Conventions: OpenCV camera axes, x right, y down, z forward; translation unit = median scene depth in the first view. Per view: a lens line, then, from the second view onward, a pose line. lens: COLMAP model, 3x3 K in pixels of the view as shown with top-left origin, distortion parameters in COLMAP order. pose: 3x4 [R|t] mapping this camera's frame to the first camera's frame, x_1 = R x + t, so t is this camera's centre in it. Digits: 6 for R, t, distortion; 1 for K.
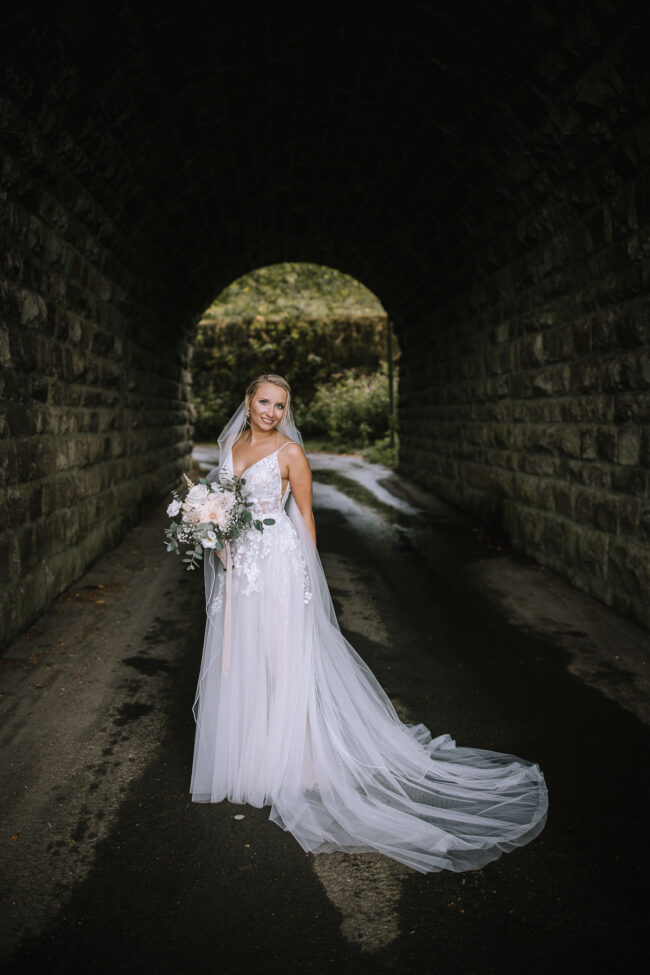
lens RADIAL K [[992.8, 0, 325.0], [0, 992.8, 487.5], [0, 0, 1]] dist [0.028898, 0.002707]
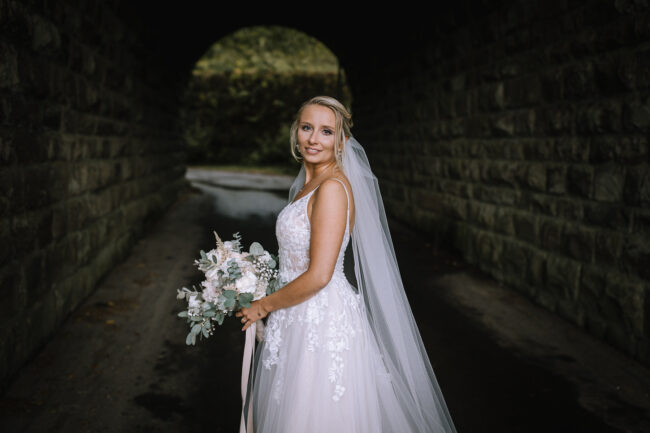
lens RADIAL K [[682.3, 0, 338.6], [0, 682.3, 204.1], [0, 0, 1]] dist [0.007920, 0.011527]
pose [[0.994568, 0.016563, 0.102764, -0.054674], [-0.017734, 0.999788, 0.010493, -0.018194], [-0.102569, -0.012258, 0.994650, 0.228624]]
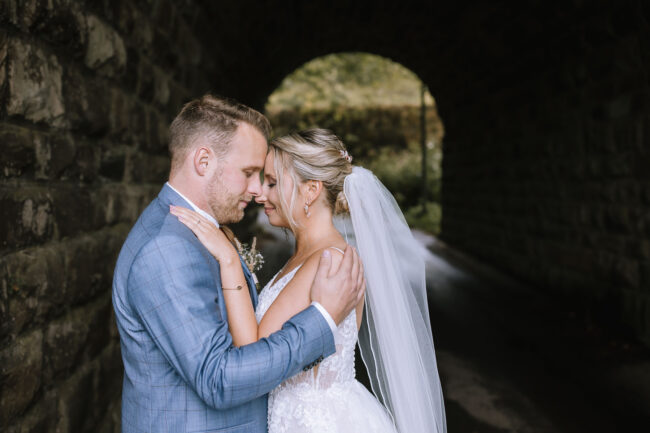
lens RADIAL K [[672.0, 0, 307.4], [0, 672.0, 199.8], [0, 0, 1]] dist [0.014980, 0.008850]
pose [[0.999624, 0.016035, -0.022260, -0.112584], [-0.016976, 0.998942, -0.042749, -0.044461], [0.021551, 0.043111, 0.998838, 0.432773]]
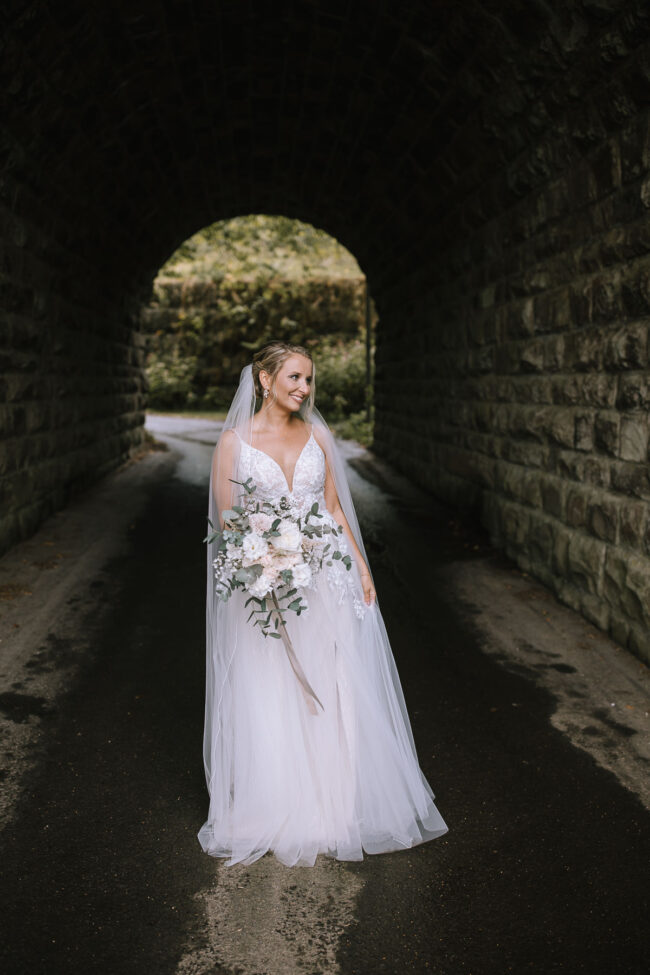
lens RADIAL K [[1008.0, 0, 325.0], [0, 1008.0, 487.5], [0, 0, 1]] dist [0.014980, 0.008850]
pose [[0.999643, 0.022704, 0.014096, 0.034013], [-0.023128, 0.999260, 0.030723, -0.016693], [-0.013388, -0.031038, 0.999429, 0.143744]]
